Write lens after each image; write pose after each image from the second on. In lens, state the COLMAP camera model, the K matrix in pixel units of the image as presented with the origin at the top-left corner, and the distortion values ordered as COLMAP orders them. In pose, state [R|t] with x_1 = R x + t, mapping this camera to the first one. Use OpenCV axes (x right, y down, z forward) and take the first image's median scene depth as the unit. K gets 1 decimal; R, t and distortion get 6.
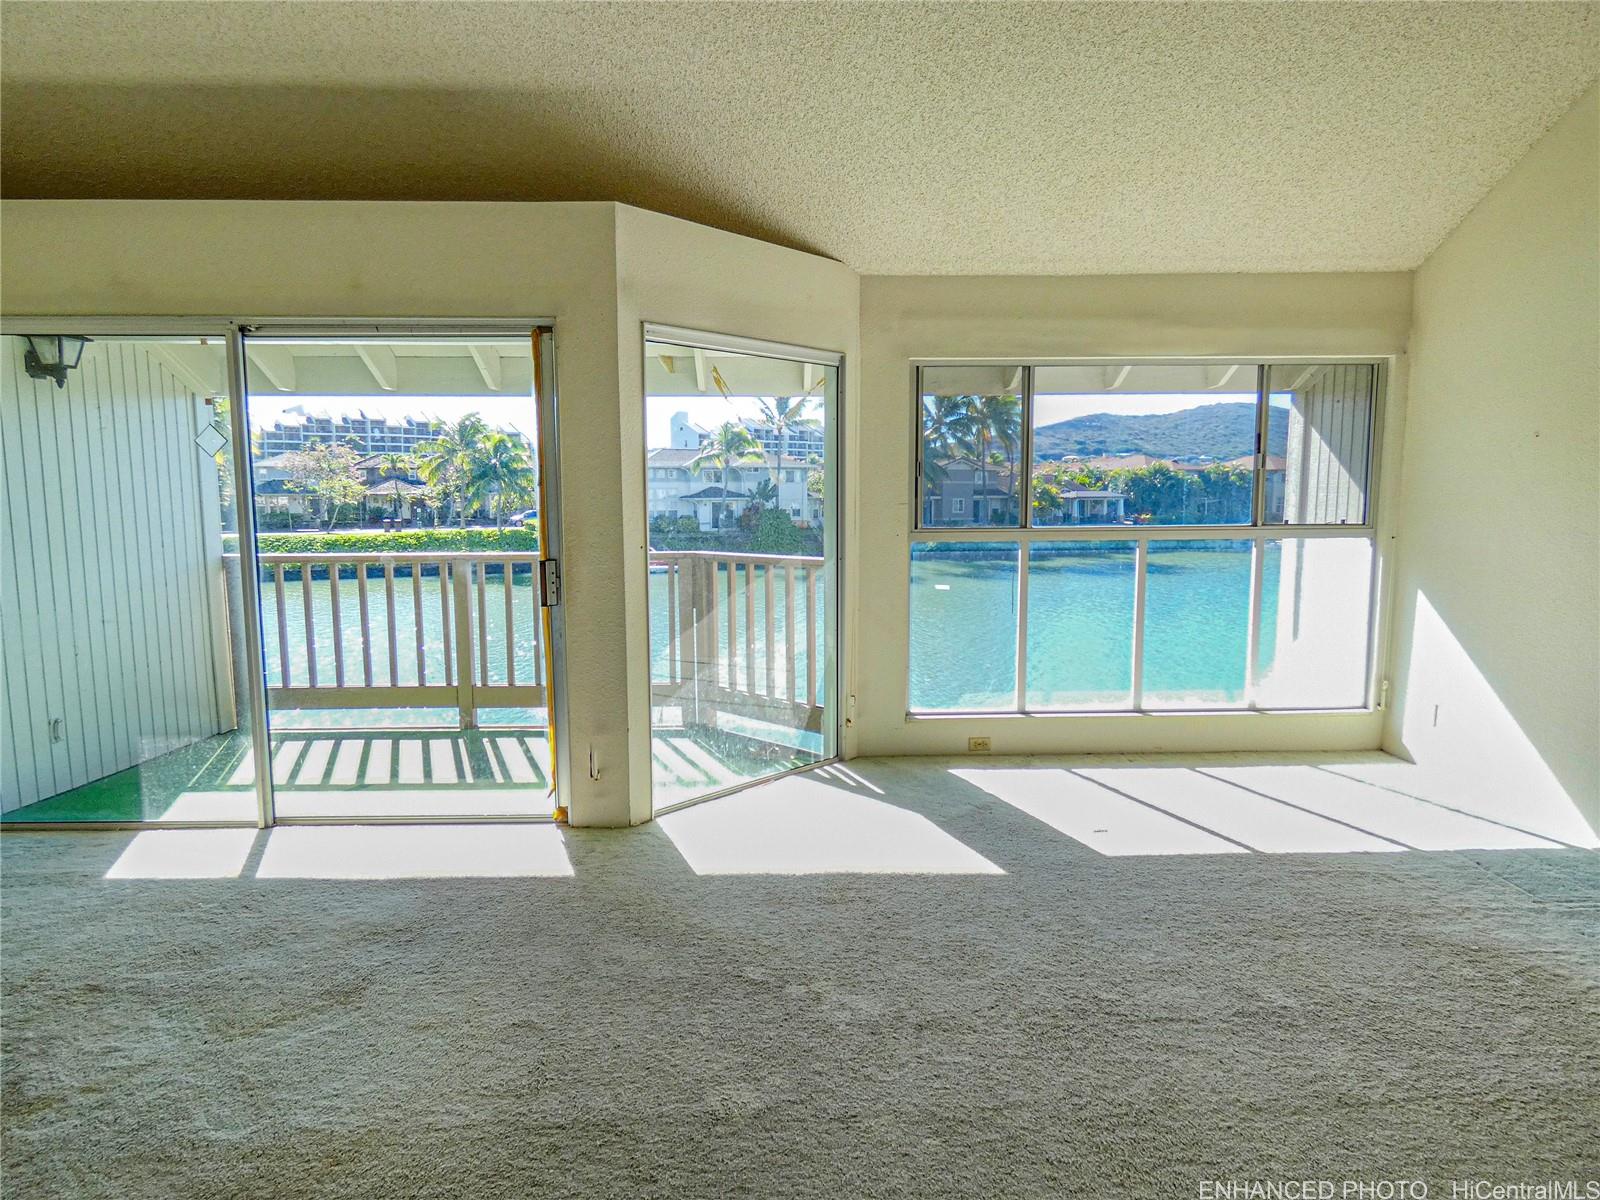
lens RADIAL K [[957.8, 0, 803.6], [0, 957.8, 599.3], [0, 0, 1]] dist [-0.003621, -0.000685]
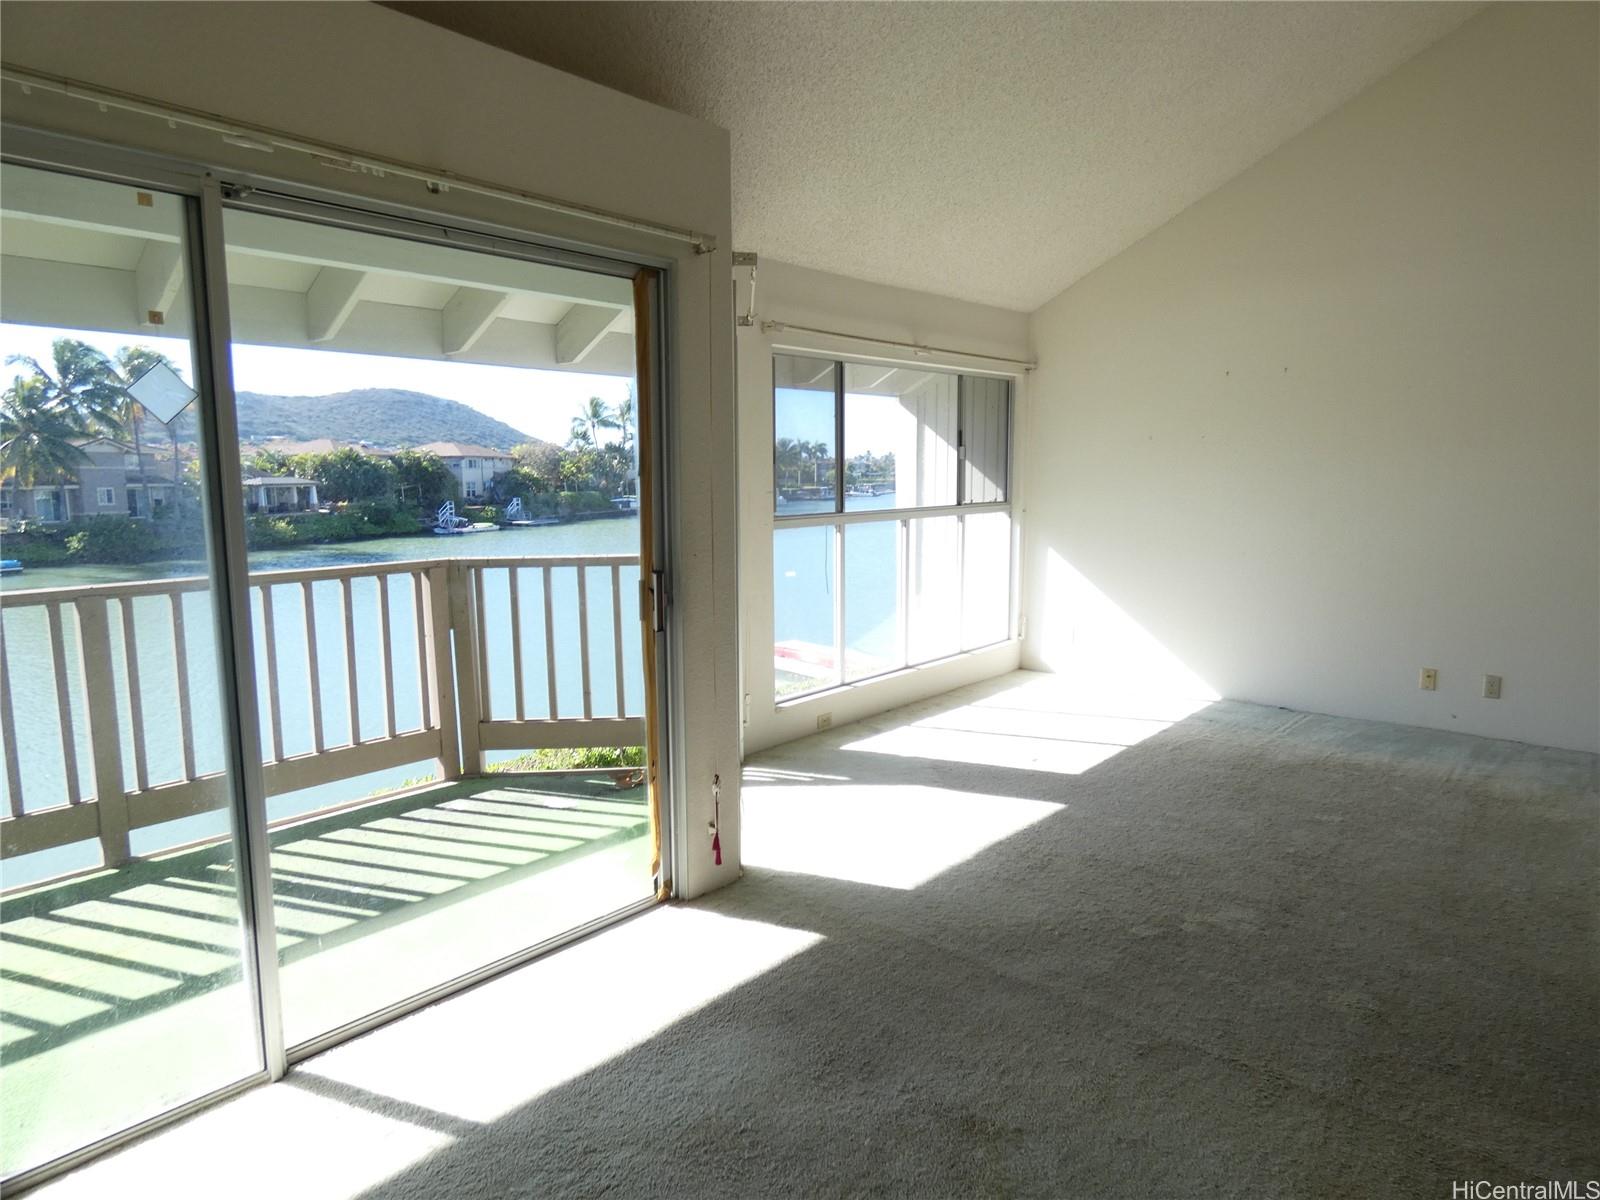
lens RADIAL K [[957.8, 0, 803.6], [0, 957.8, 599.3], [0, 0, 1]] dist [-0.003621, -0.000685]
pose [[0.681785, -0.098088, 0.724947, -0.568642], [0.087230, 0.994800, 0.052563, -0.036862], [-0.726333, 0.027401, 0.686796, 0.287610]]
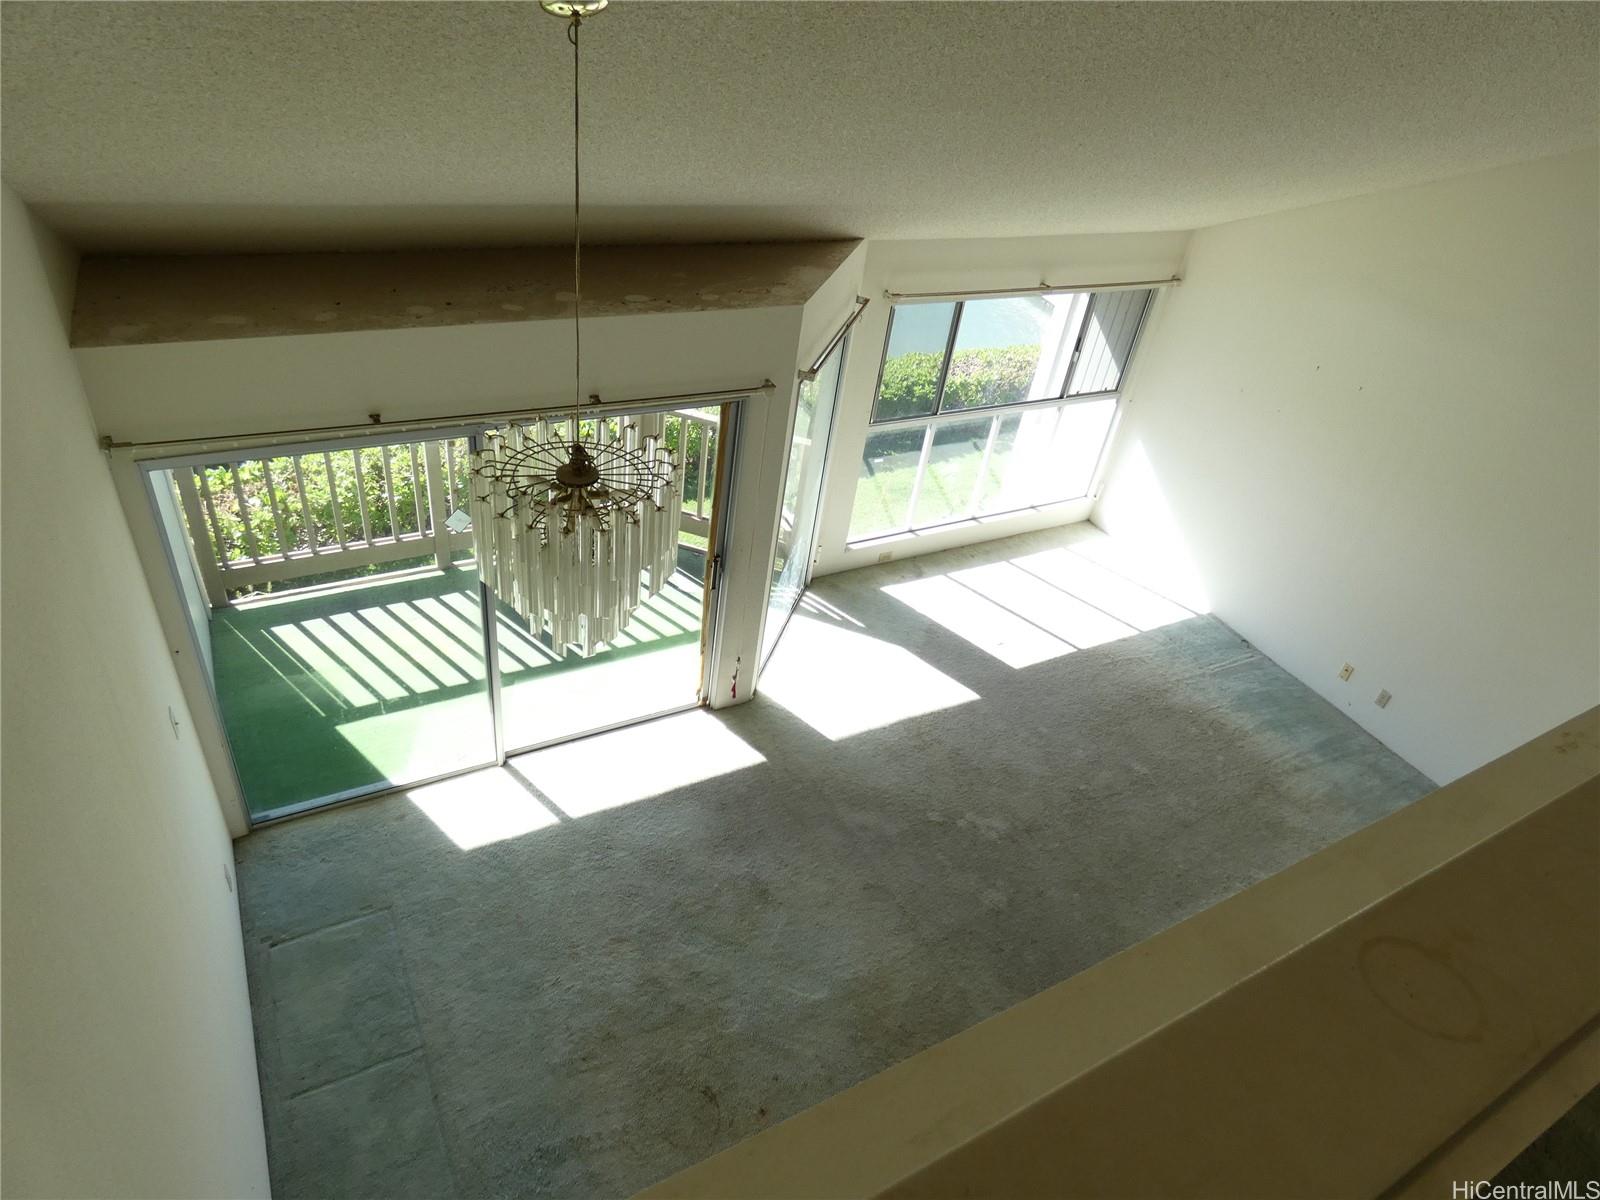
lens RADIAL K [[957.8, 0, 803.6], [0, 957.8, 599.3], [0, 0, 1]] dist [-0.003621, -0.000685]
pose [[0.876962, -0.176793, 0.446857, -0.577807], [-0.082130, 0.861050, 0.501844, -0.505466], [-0.473489, -0.476799, 0.740588, -0.051385]]
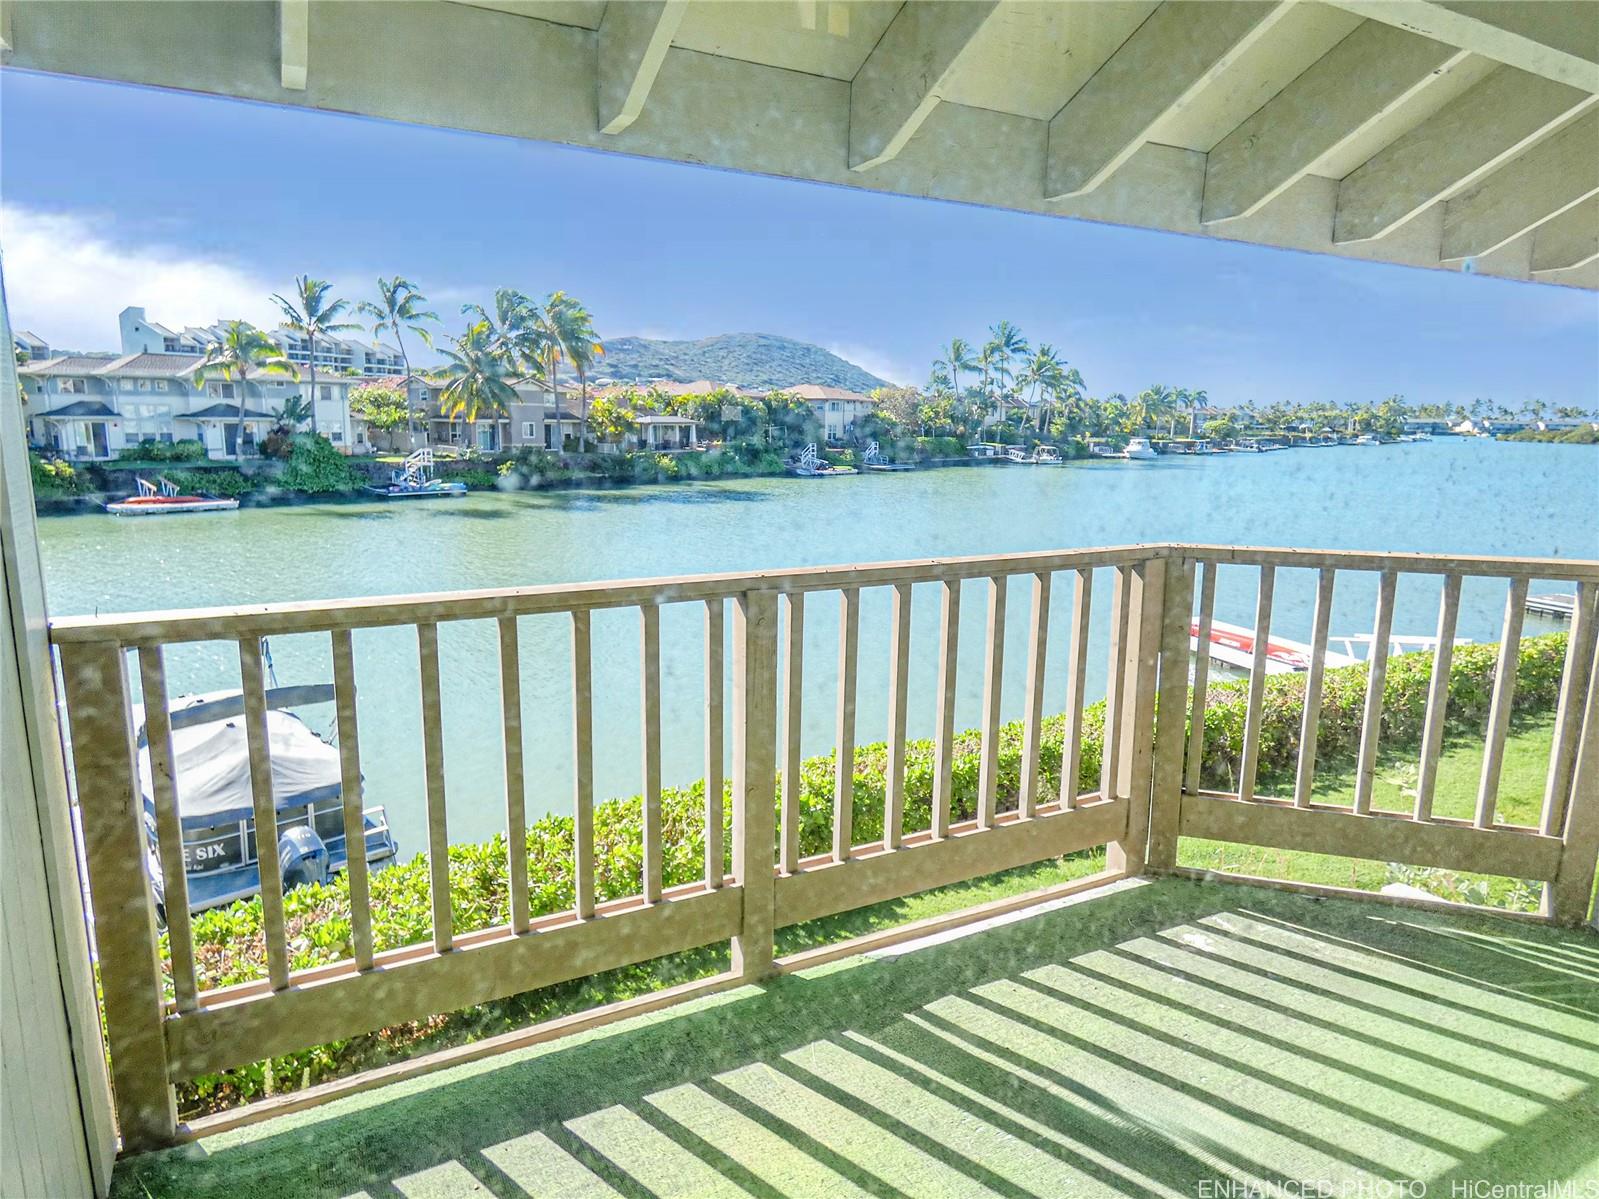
lens RADIAL K [[979.8, 0, 799.5], [0, 979.8, 599.5], [0, 0, 1]] dist [-0.004756, -0.001367]
pose [[0.893517, -0.066452, 0.444085, -0.611437], [0.033424, 0.996088, 0.081802, -0.080836], [-0.447784, -0.058248, 0.892243, 0.717556]]
